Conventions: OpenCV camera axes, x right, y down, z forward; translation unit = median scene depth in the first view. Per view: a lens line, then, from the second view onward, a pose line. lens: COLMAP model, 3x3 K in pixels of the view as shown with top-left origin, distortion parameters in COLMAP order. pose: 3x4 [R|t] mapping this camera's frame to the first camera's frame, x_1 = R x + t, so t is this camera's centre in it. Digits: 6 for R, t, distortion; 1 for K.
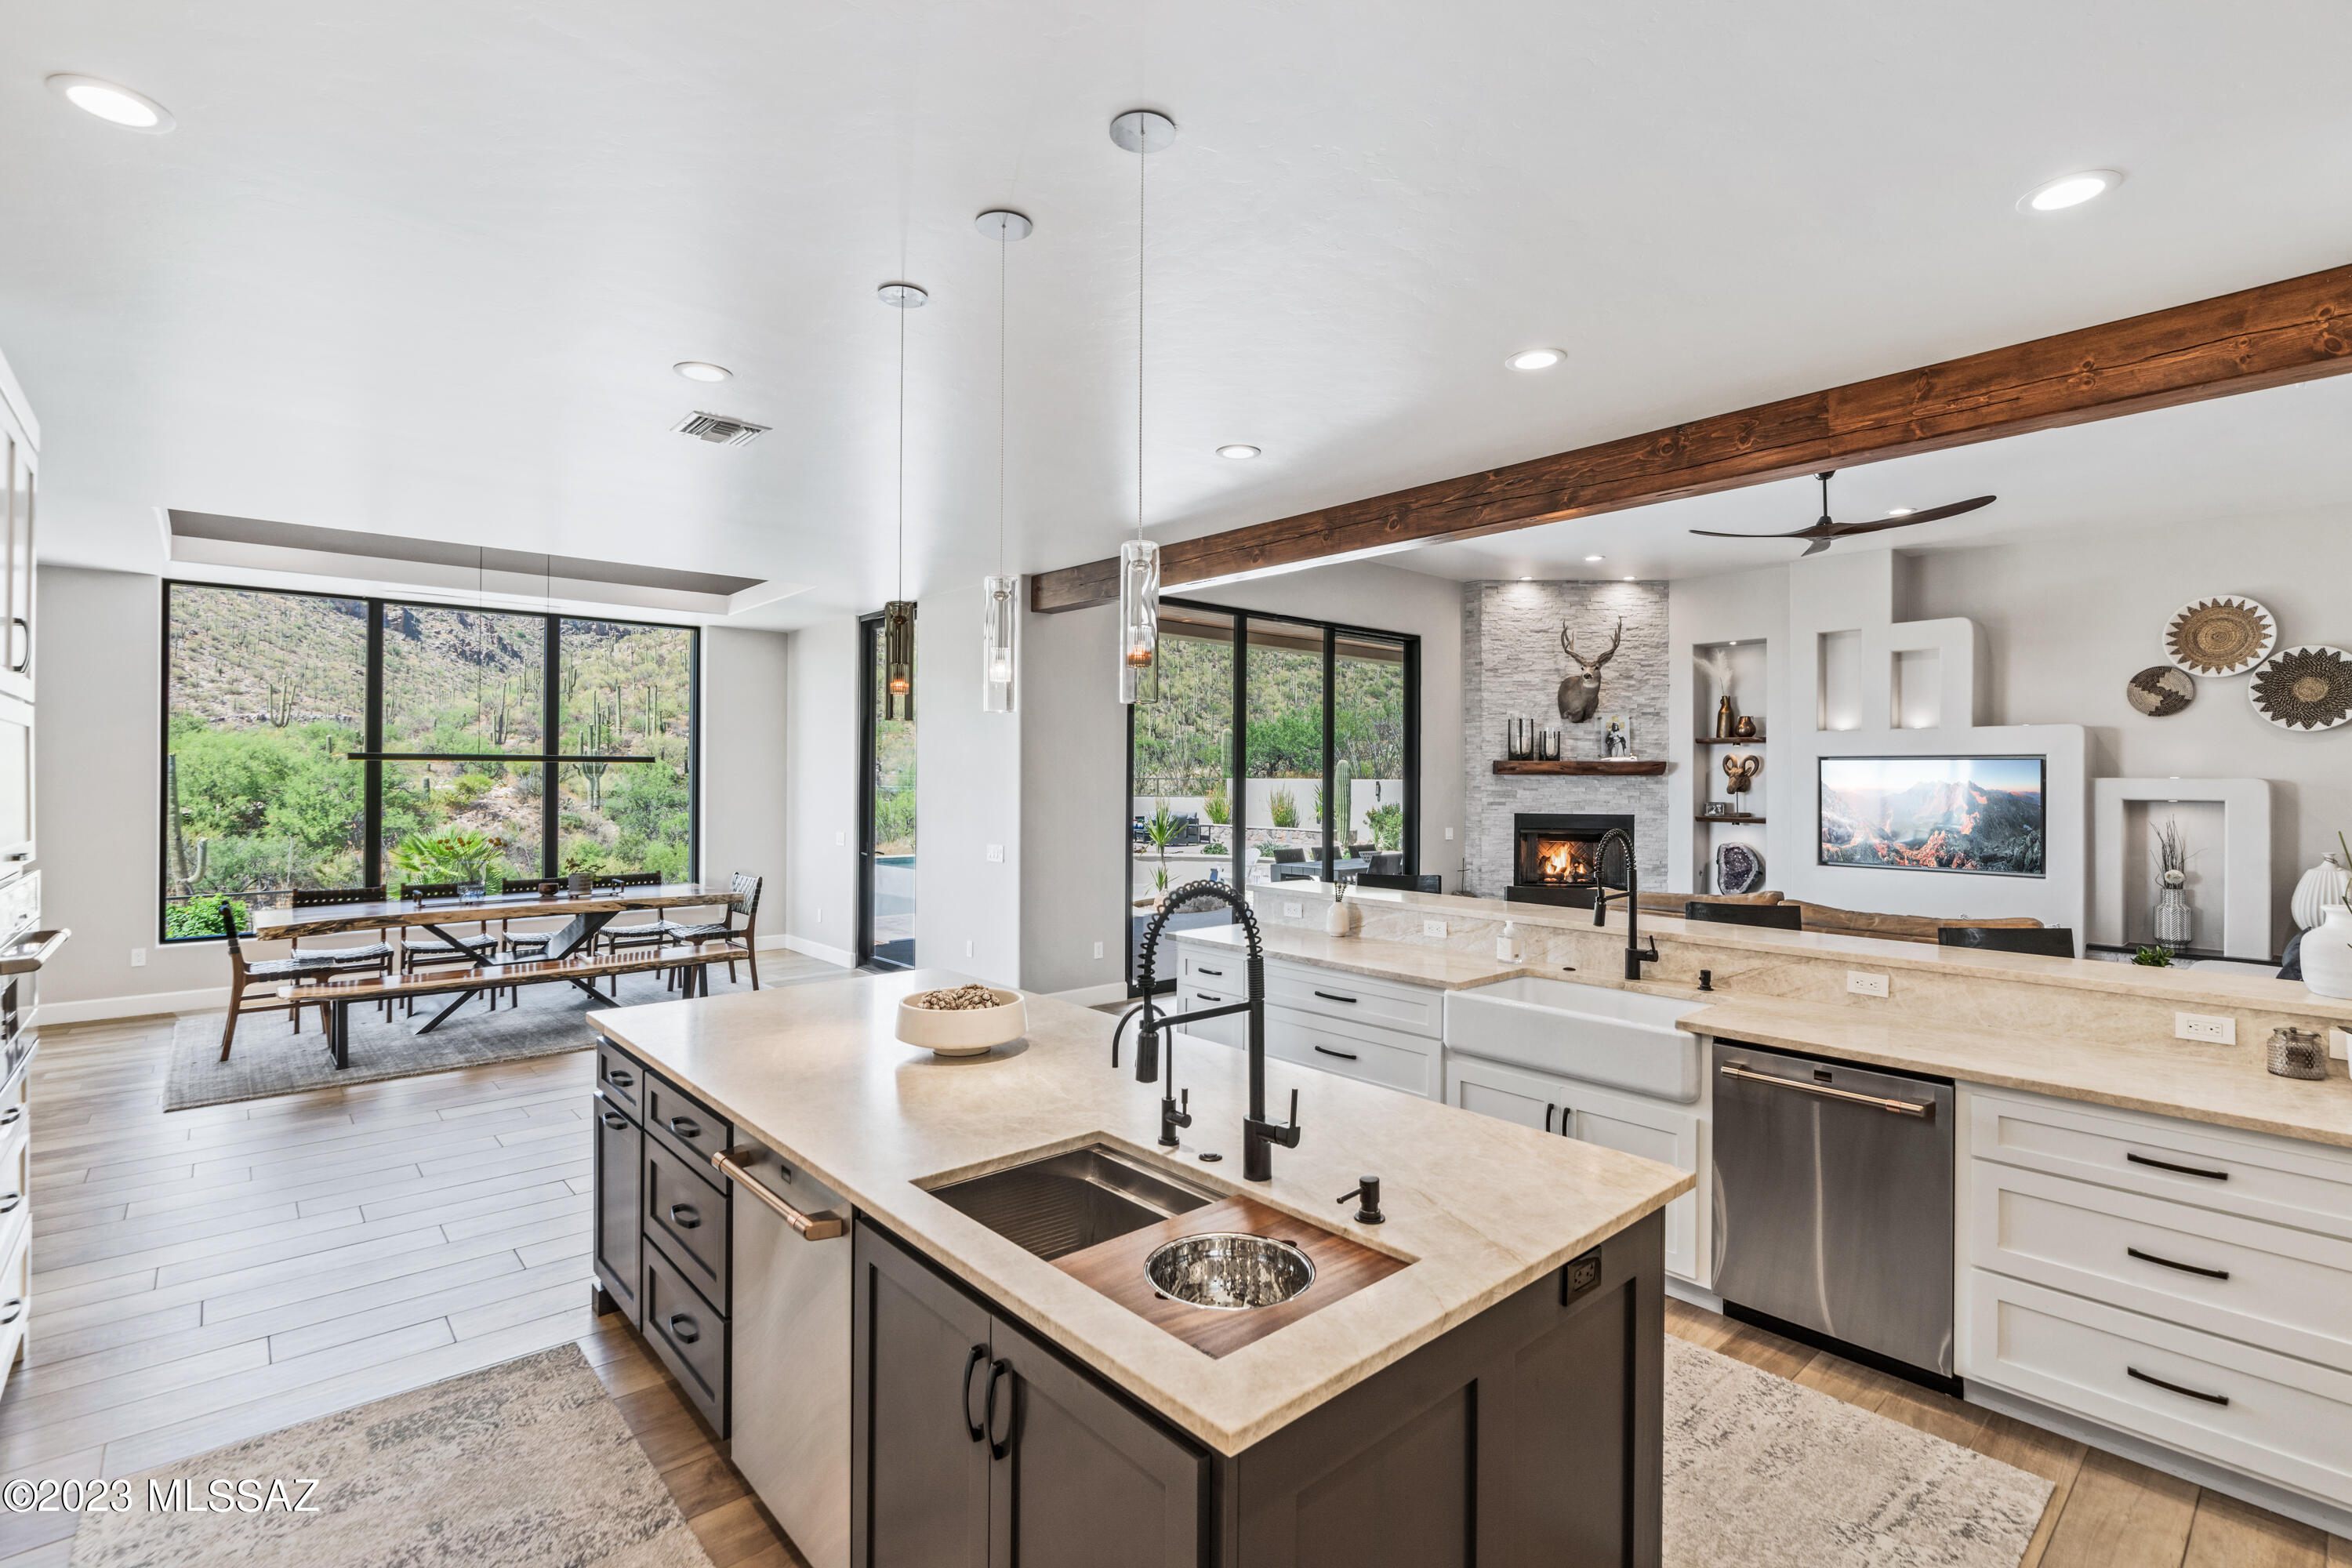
lens RADIAL K [[1075.1, 0, 1173.2], [0, 1075.1, 769.4], [0, 0, 1]] dist [-0.008390, 0.003206]
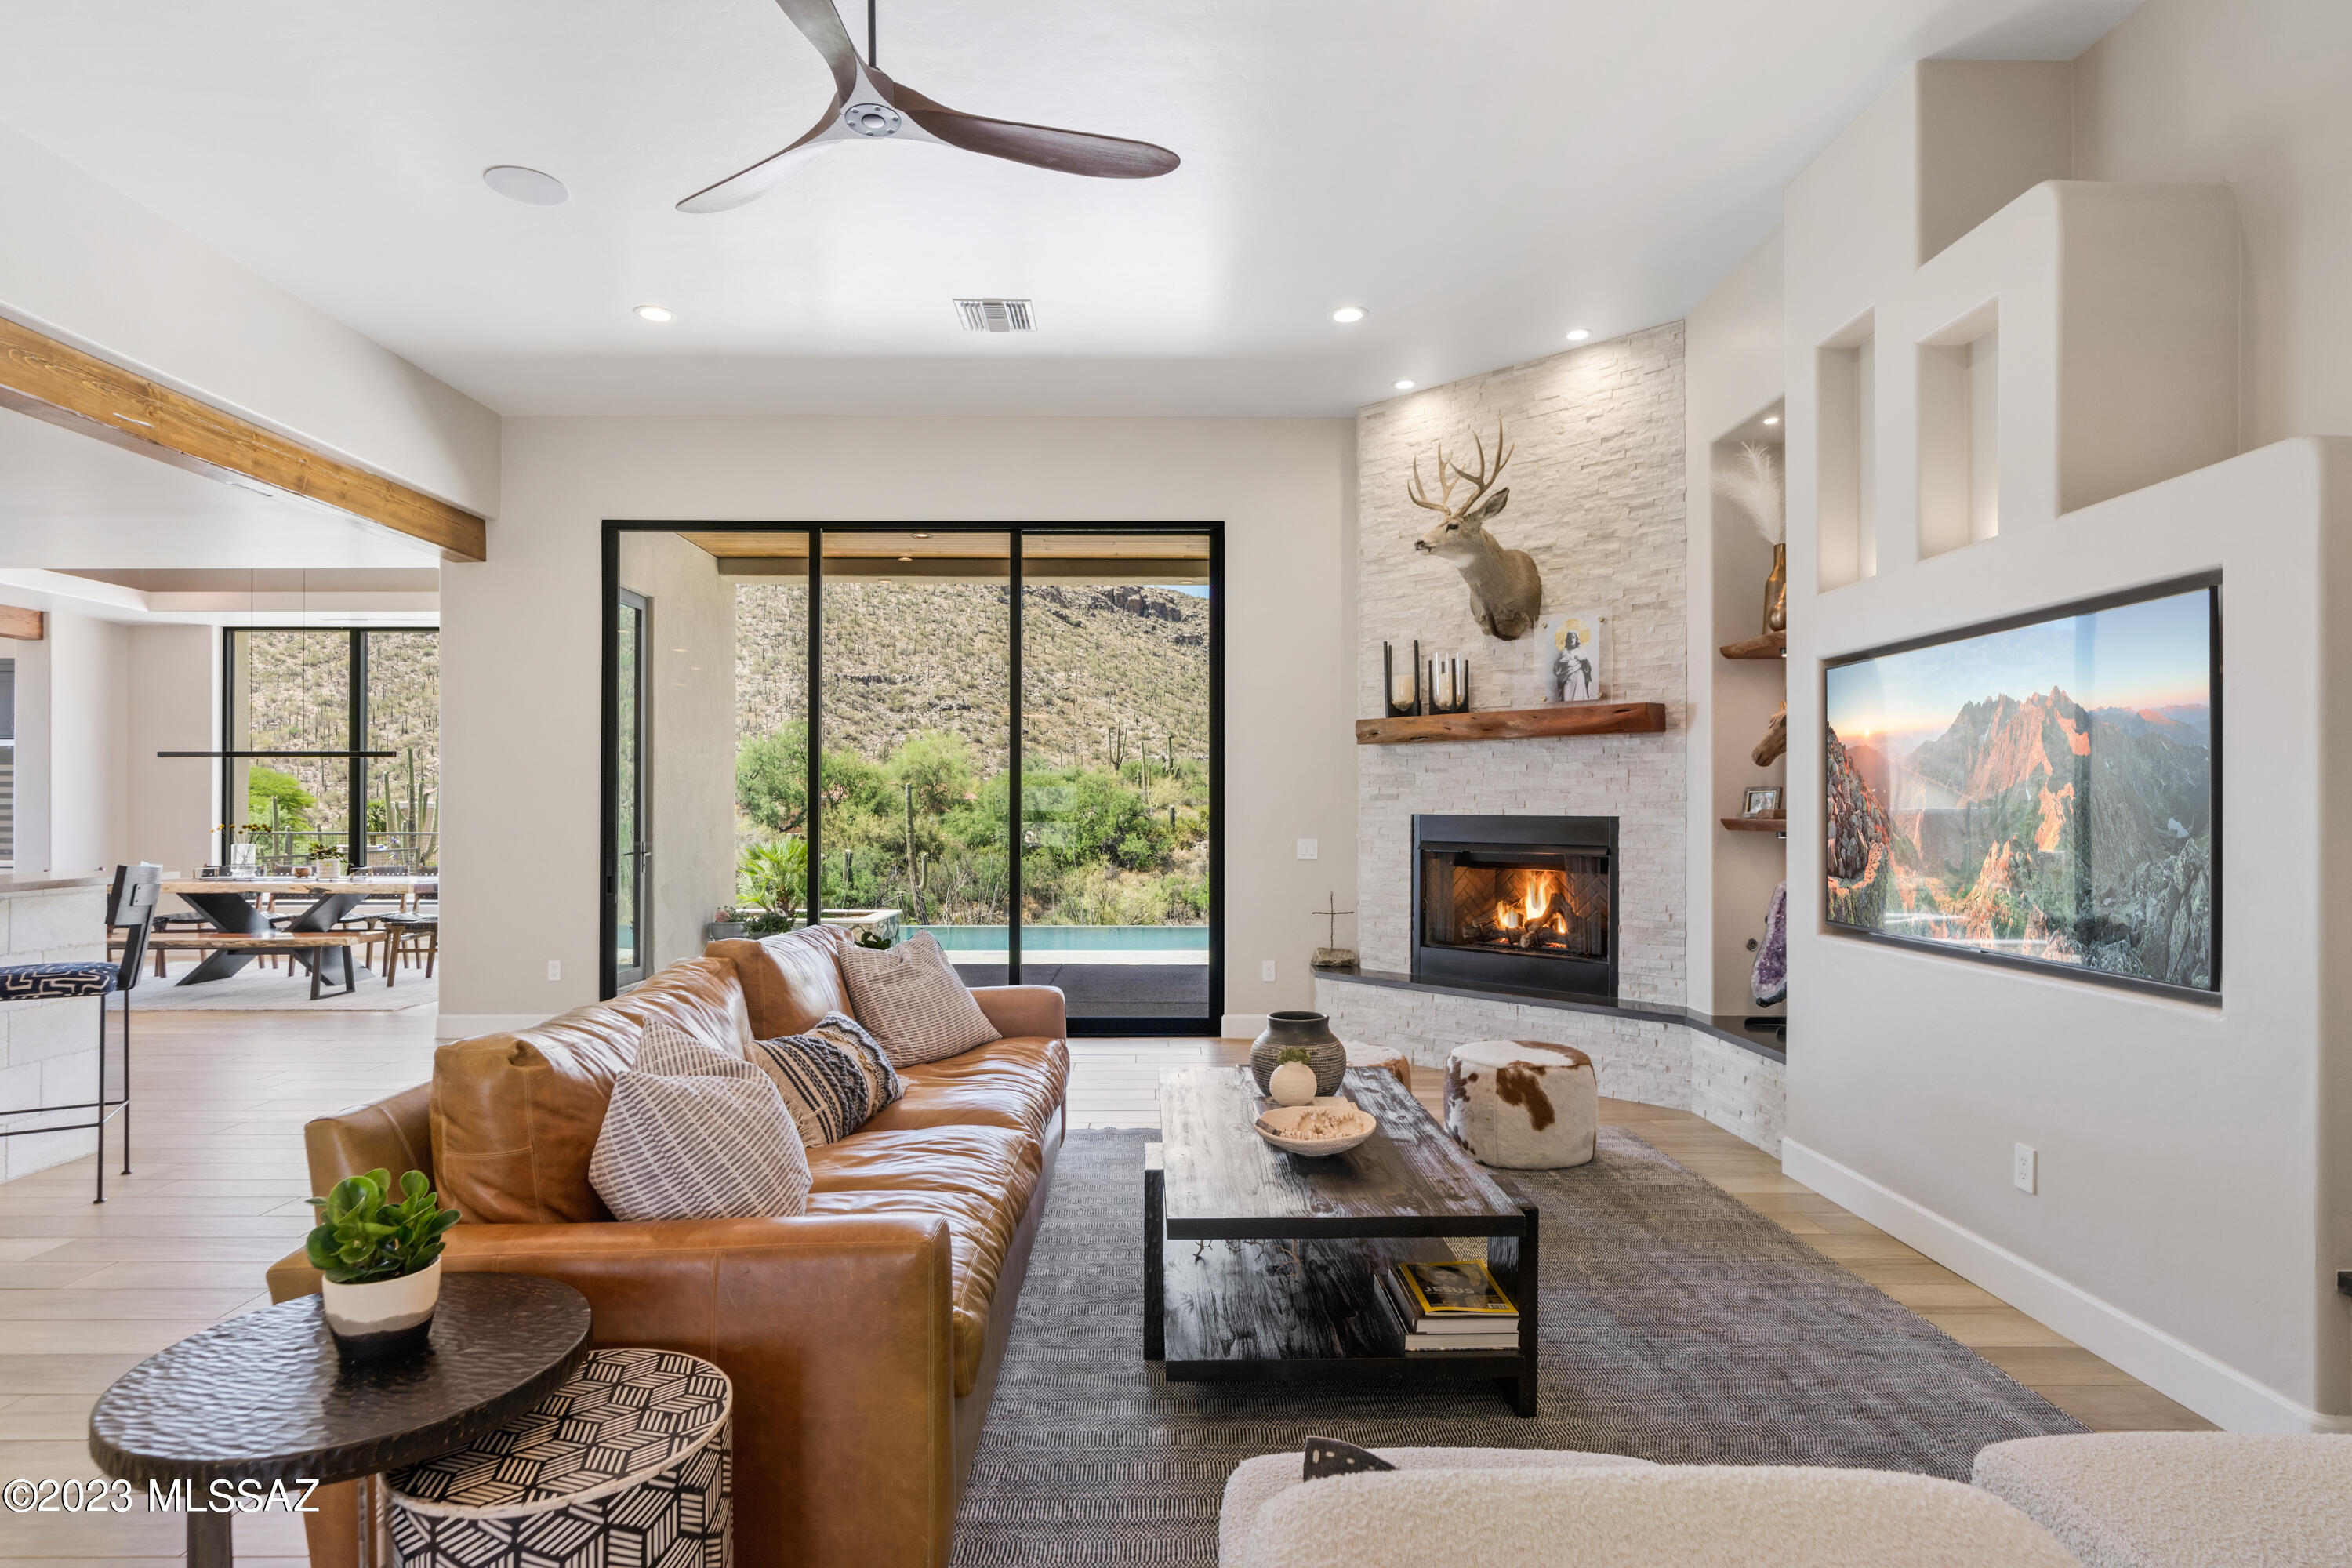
lens RADIAL K [[1197.4, 0, 1172.9], [0, 1197.4, 807.7], [0, 0, 1]] dist [-0.006610, 0.001878]
pose [[0.754394, -0.003310, -0.656413, 0.634981], [0.006950, 0.999972, 0.002946, 0.035274], [0.656385, -0.006784, 0.754396, 0.454901]]
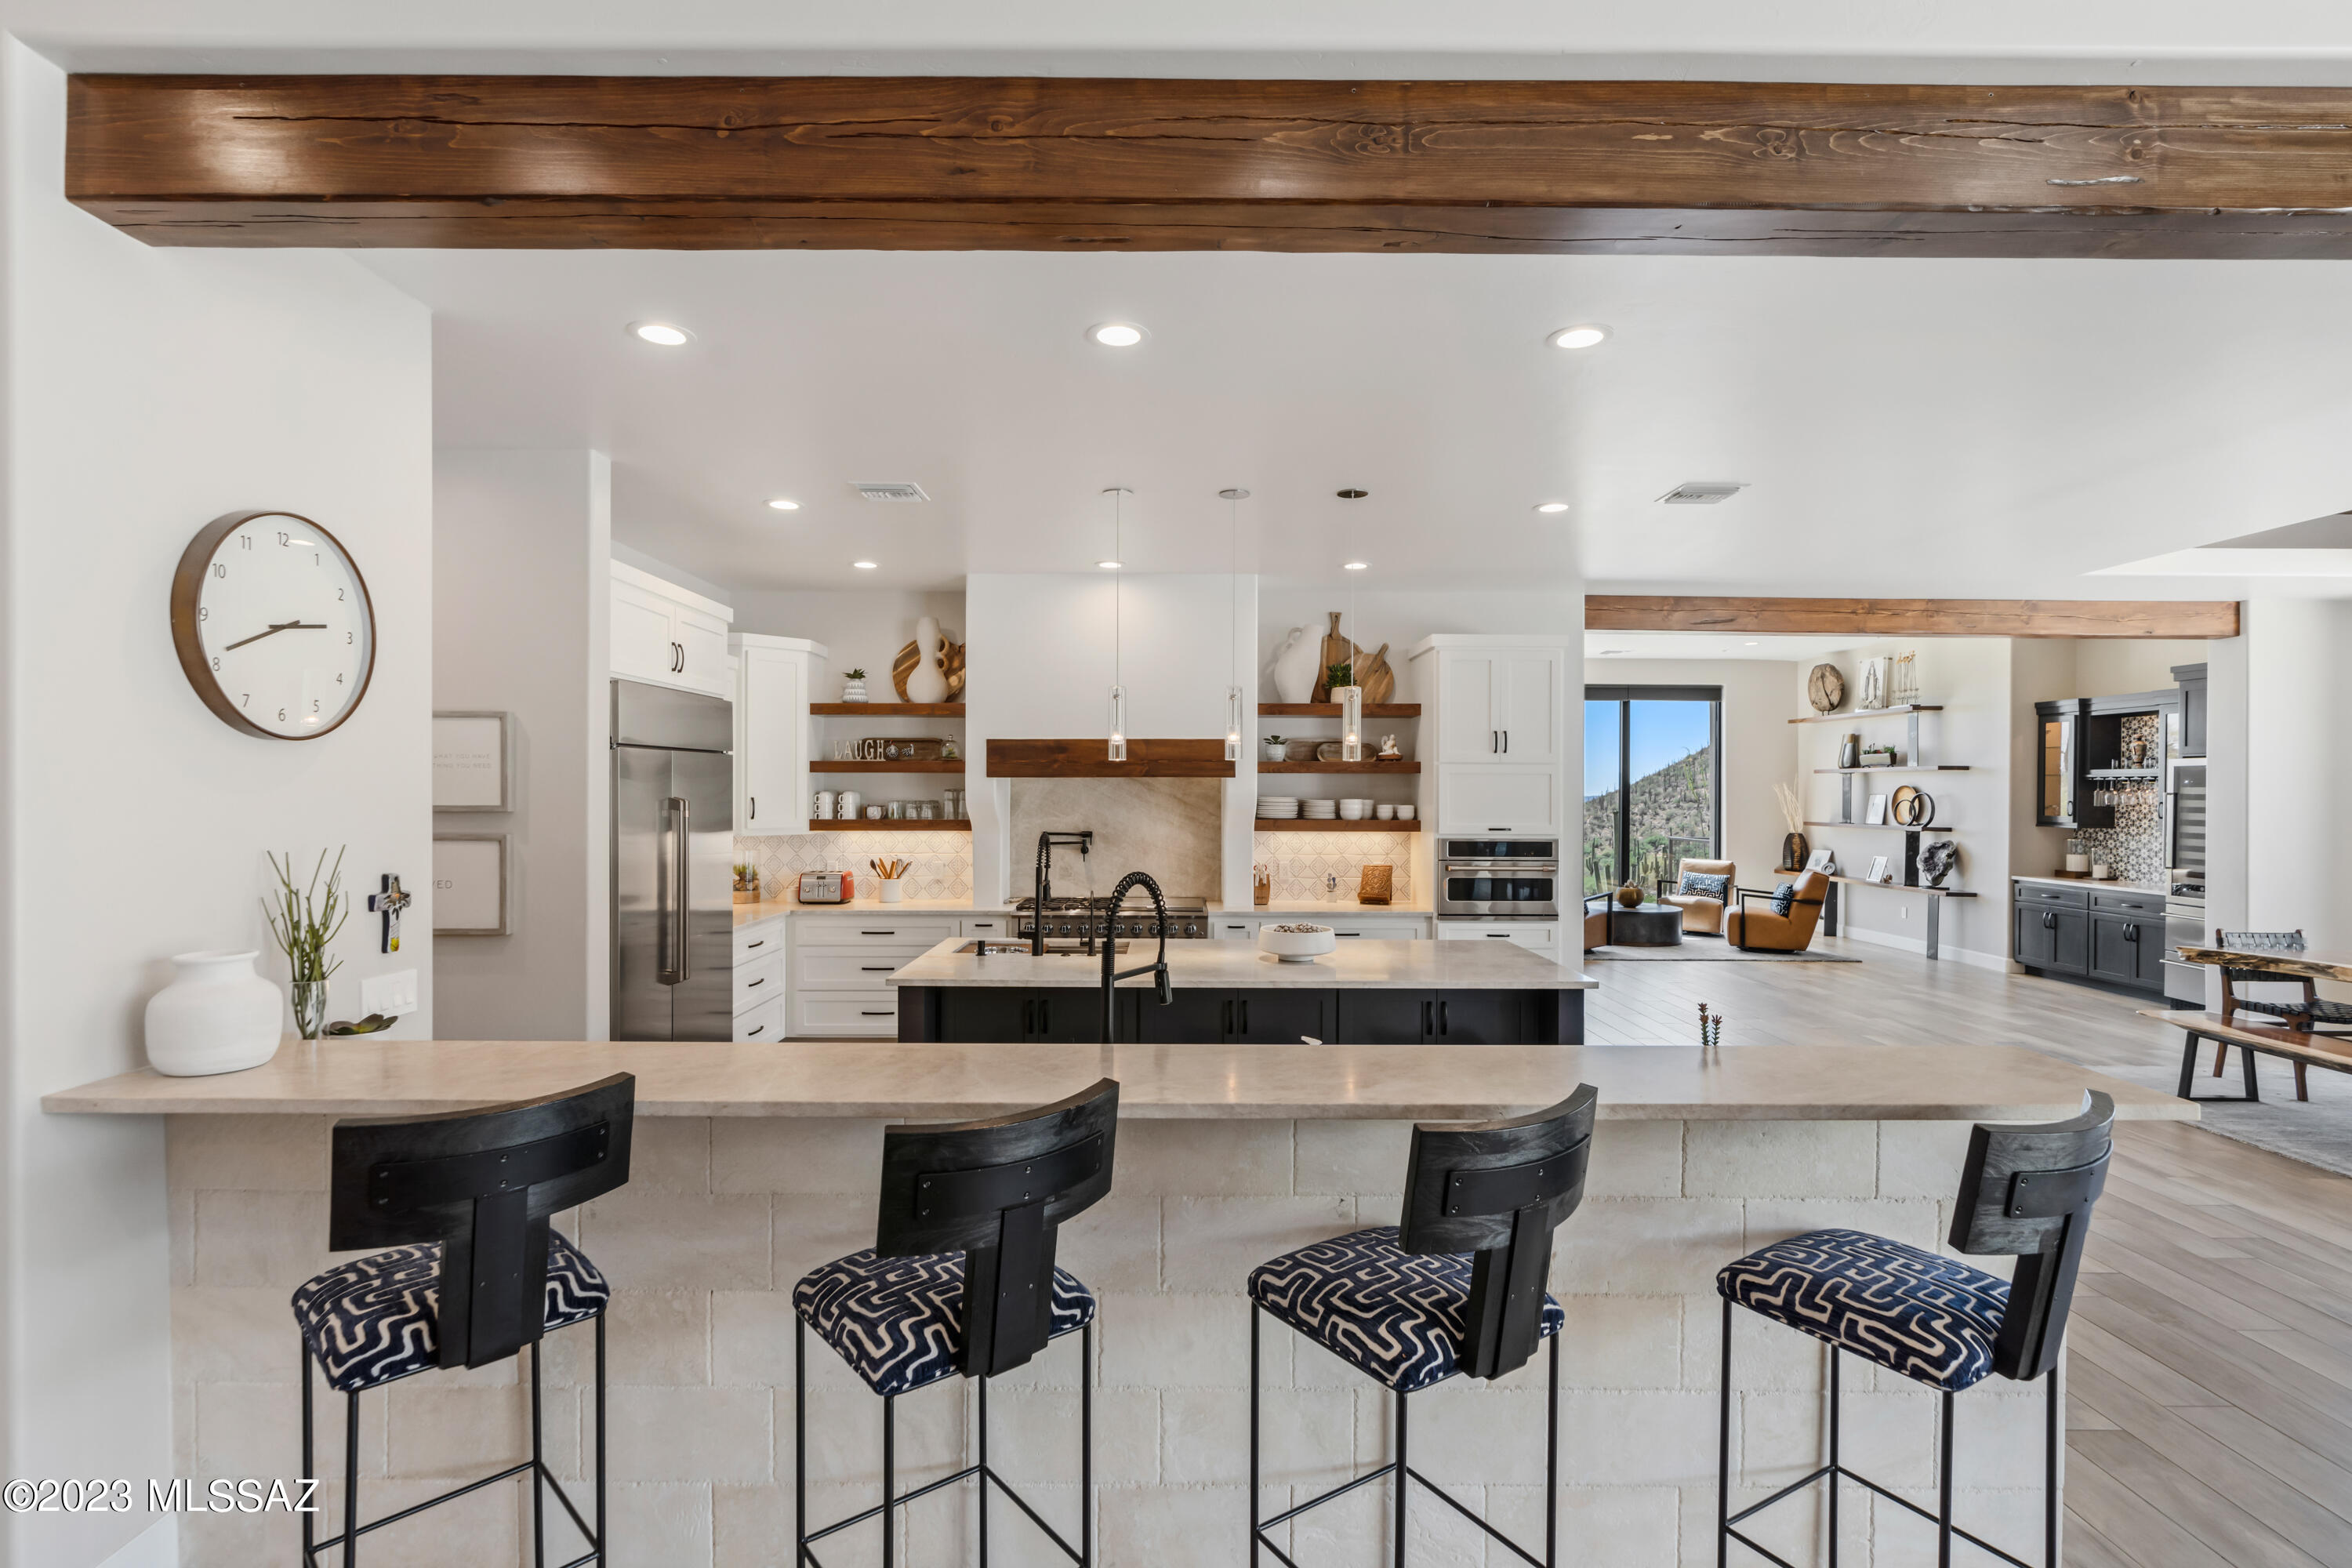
lens RADIAL K [[1075.1, 0, 1163.9], [0, 1075.1, 805.6], [0, 0, 1]] dist [-0.008390, 0.003206]
pose [[-0.683875, 0.004875, -0.729583, 0.308659], [0.001860, 0.999986, 0.004937, 0.002271], [0.729596, 0.002019, -0.683875, 0.546564]]
